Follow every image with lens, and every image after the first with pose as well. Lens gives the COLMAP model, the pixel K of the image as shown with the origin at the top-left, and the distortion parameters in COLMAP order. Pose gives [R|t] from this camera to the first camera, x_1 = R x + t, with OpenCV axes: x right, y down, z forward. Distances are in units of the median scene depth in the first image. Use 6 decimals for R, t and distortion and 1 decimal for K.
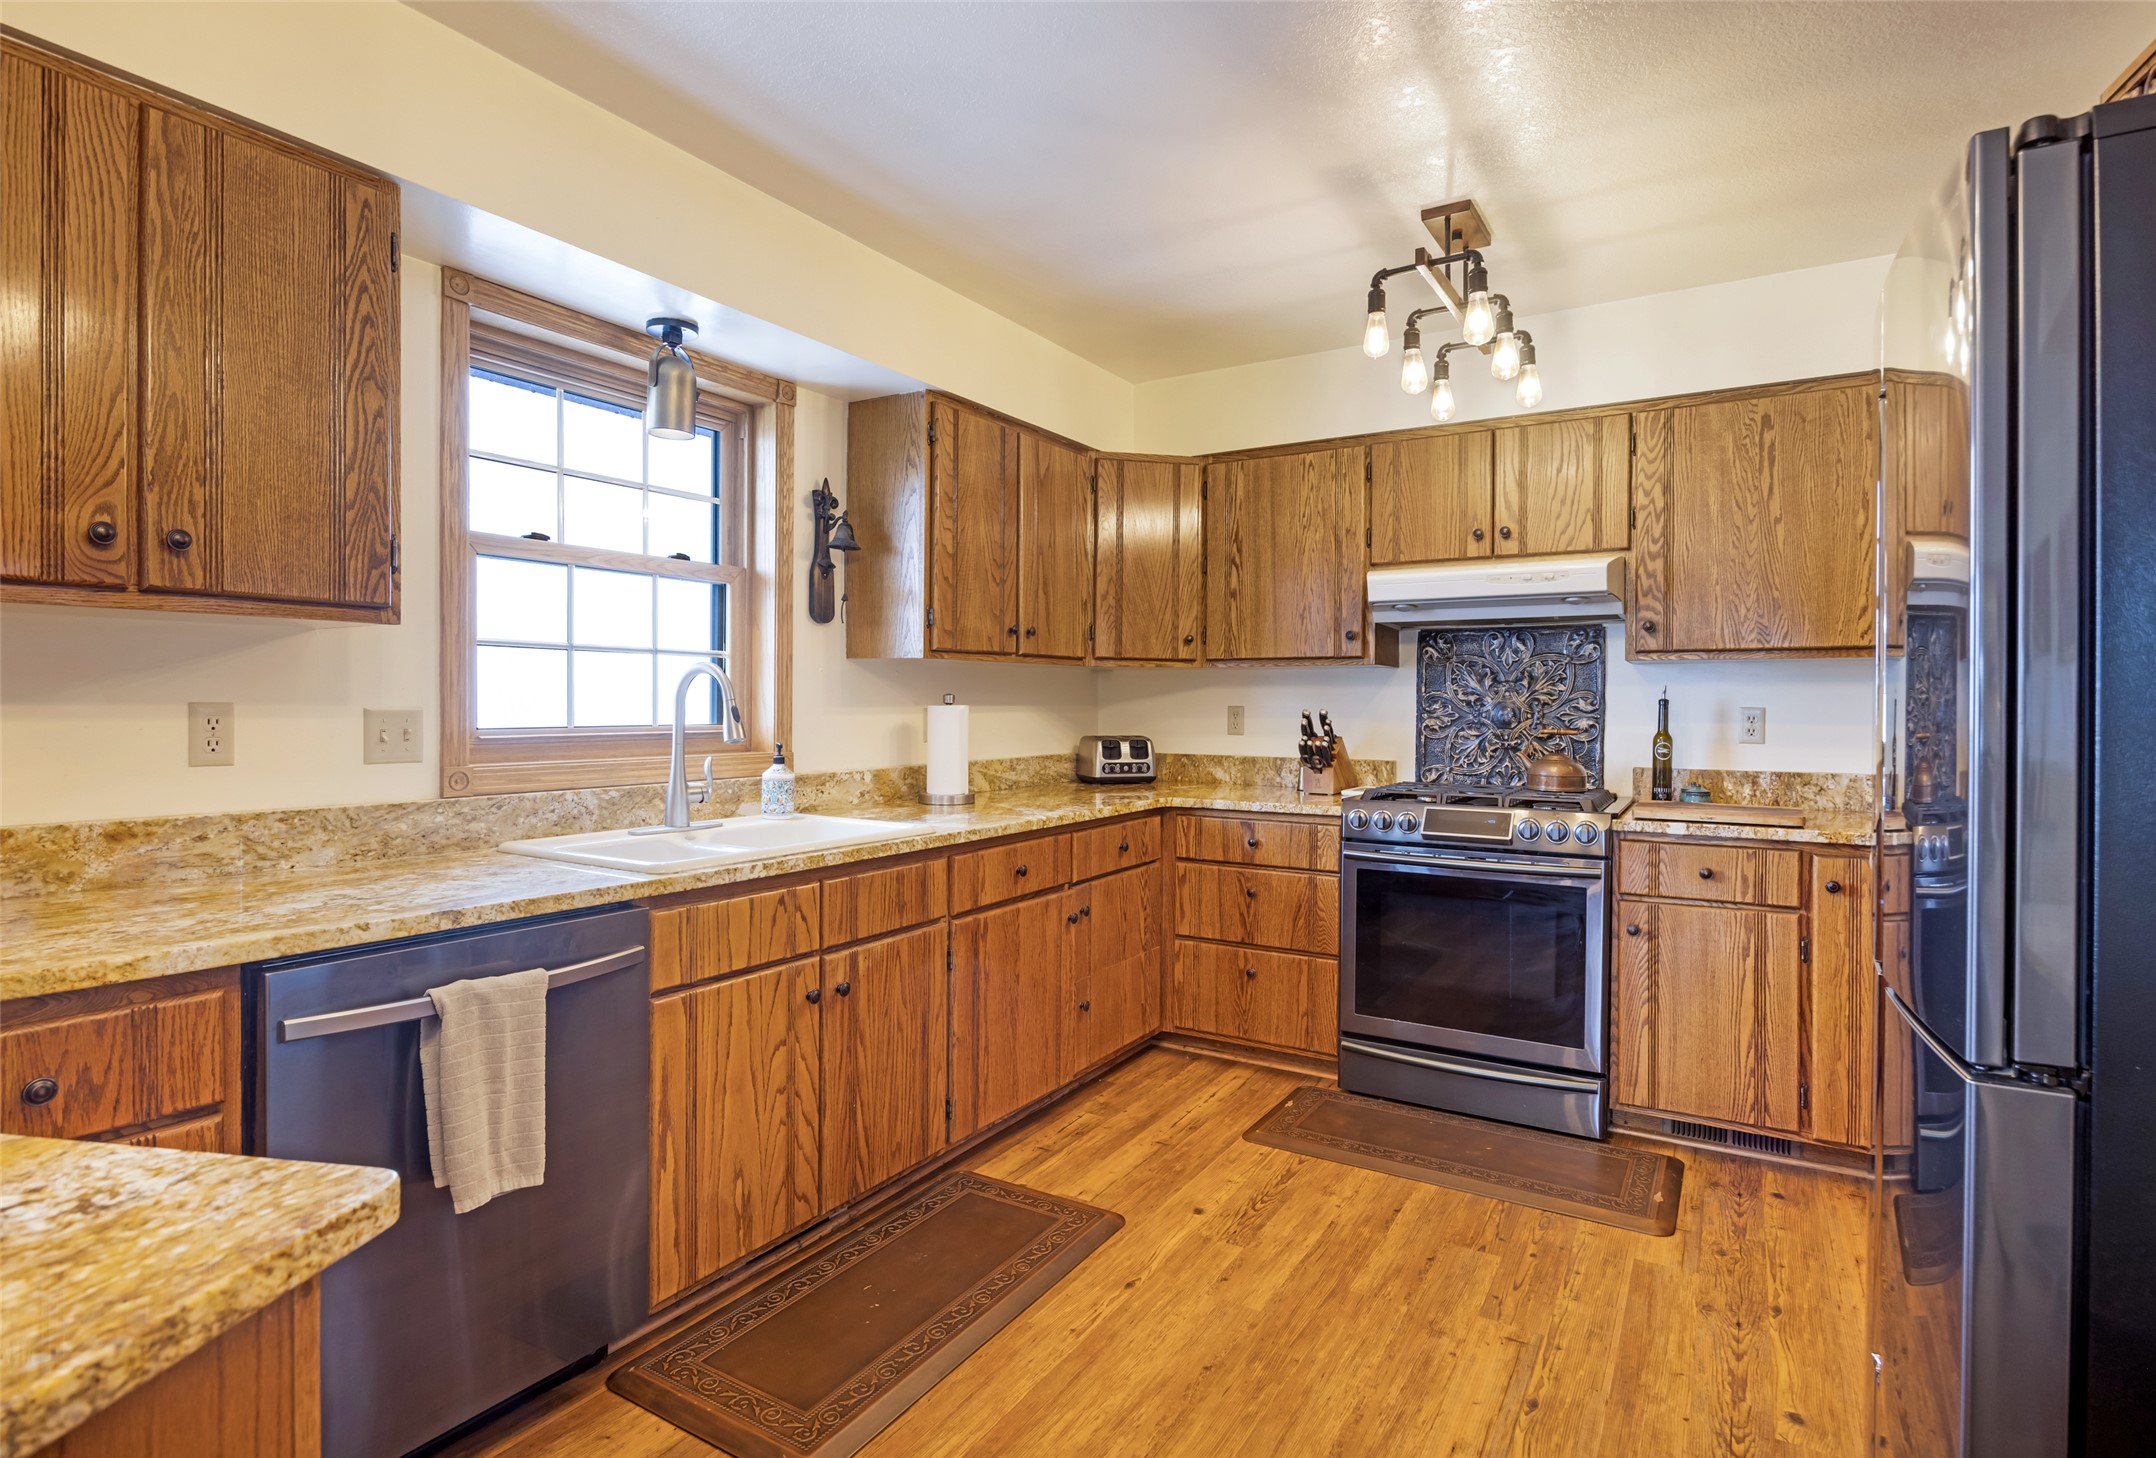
lens RADIAL K [[1071.6, 0, 1064.8], [0, 1071.6, 711.9], [0, 0, 1]] dist [-0.025837, 0.000608]
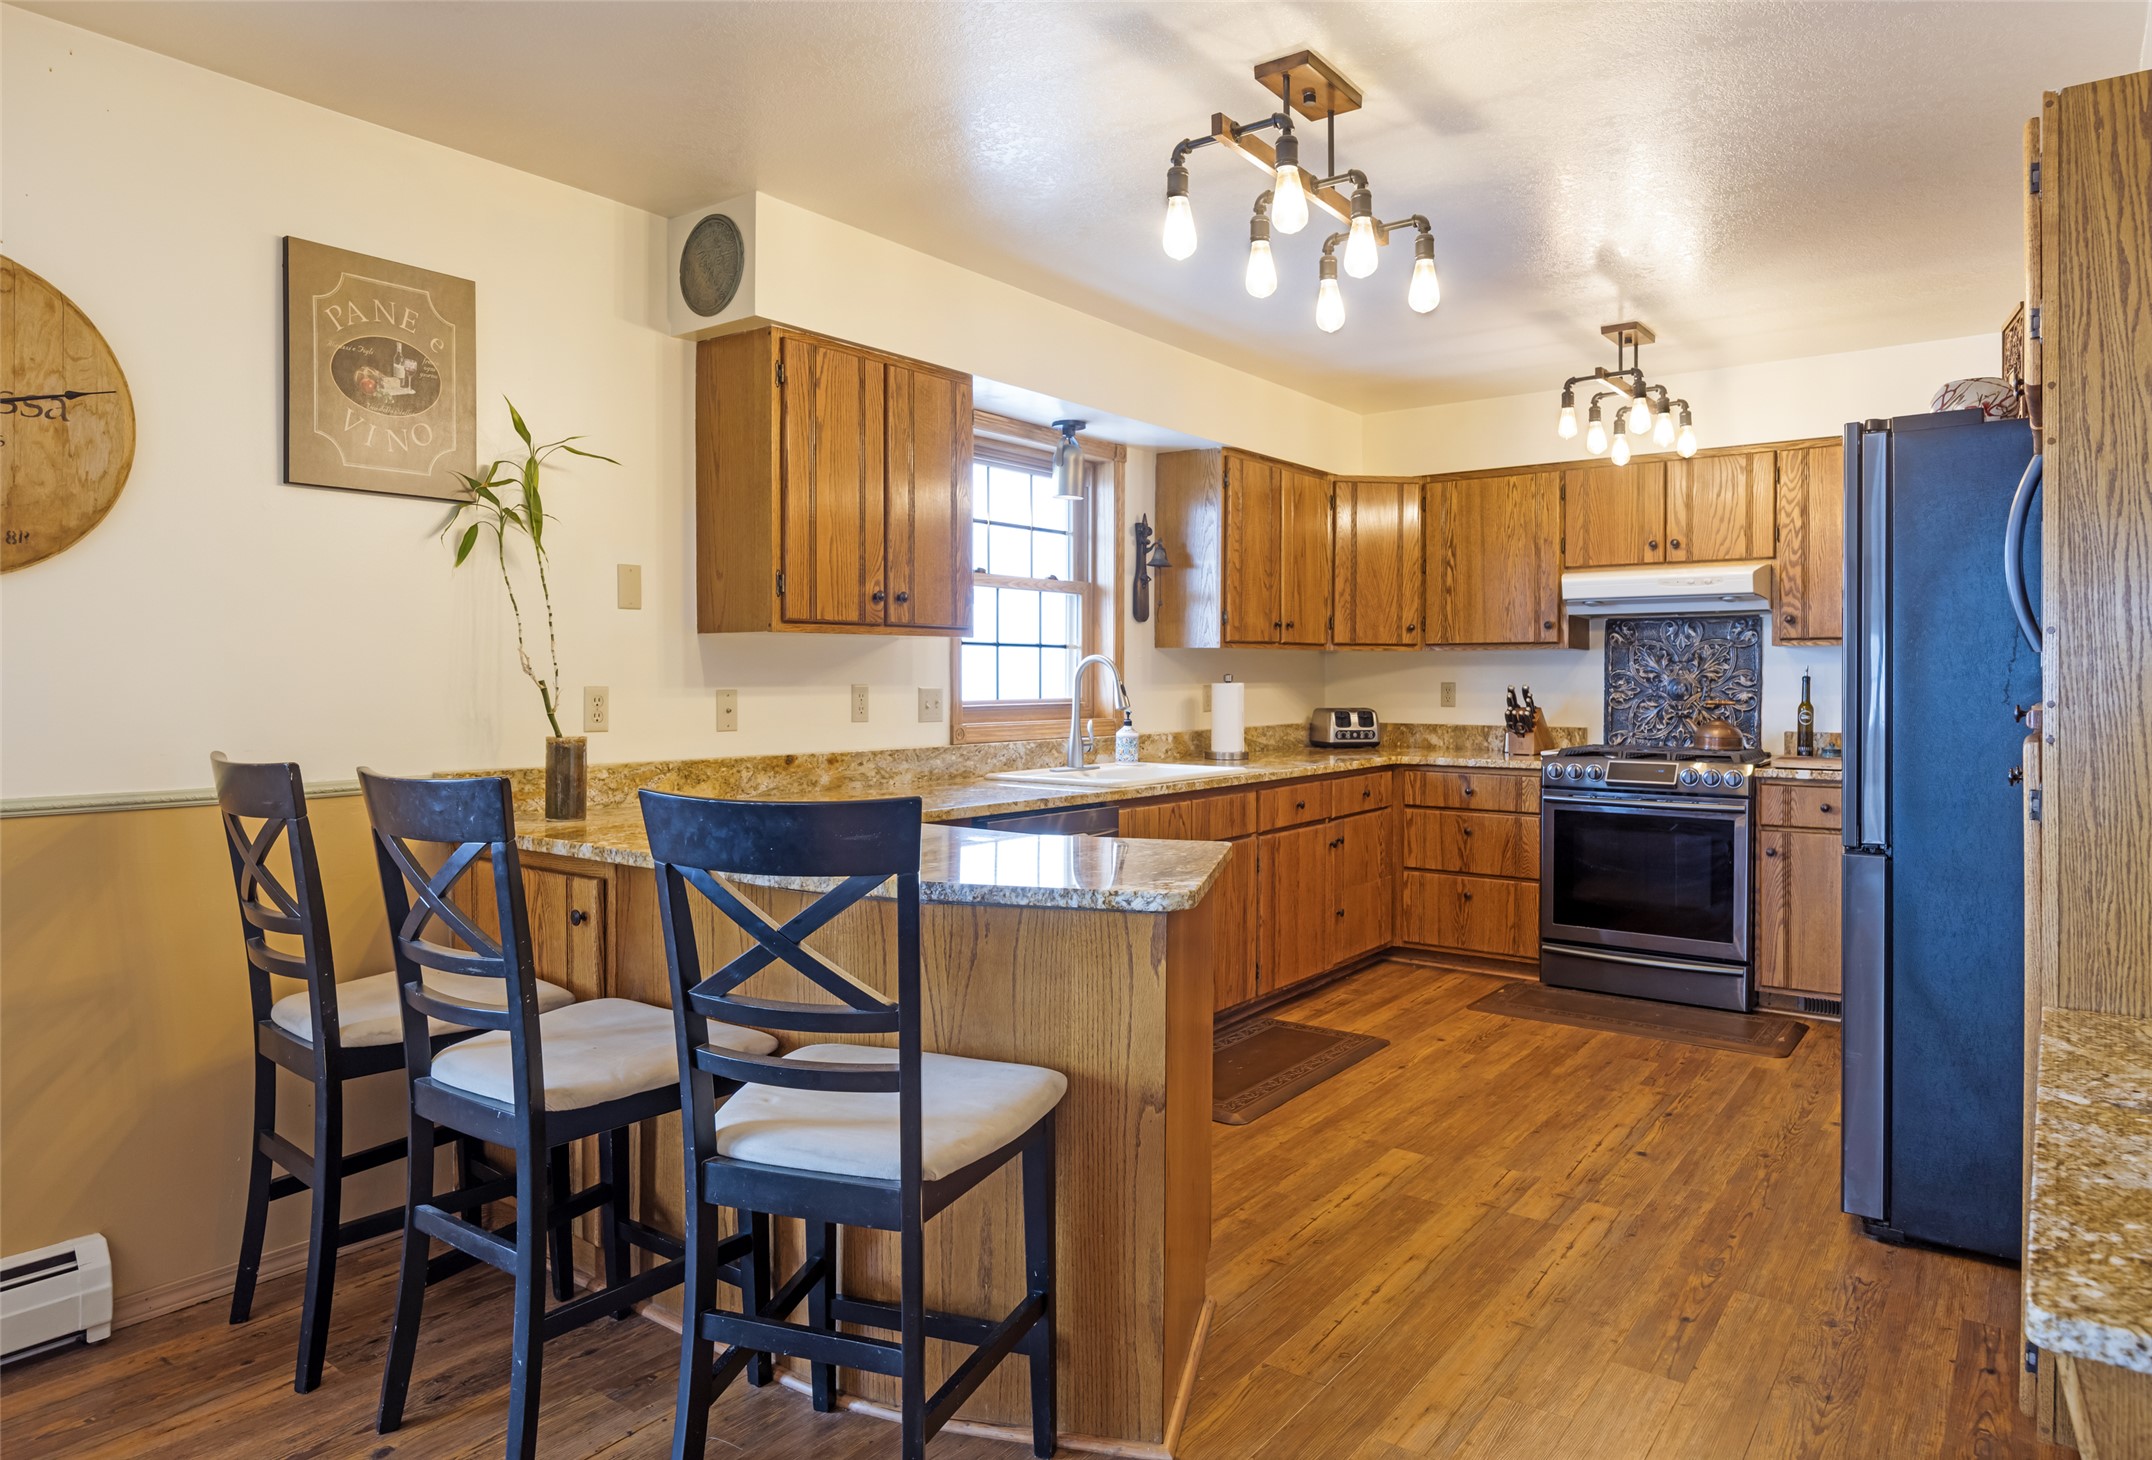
lens RADIAL K [[1320.8, 0, 1068.5], [0, 1320.8, 687.5], [0, 0, 1]] dist [-0.008302, 0.000217]
pose [[0.996332, -0.003670, -0.085495, -0.177194], [0.003695, 0.999993, 0.000133, -0.001982], [0.085494, -0.000448, 0.996339, -0.648112]]
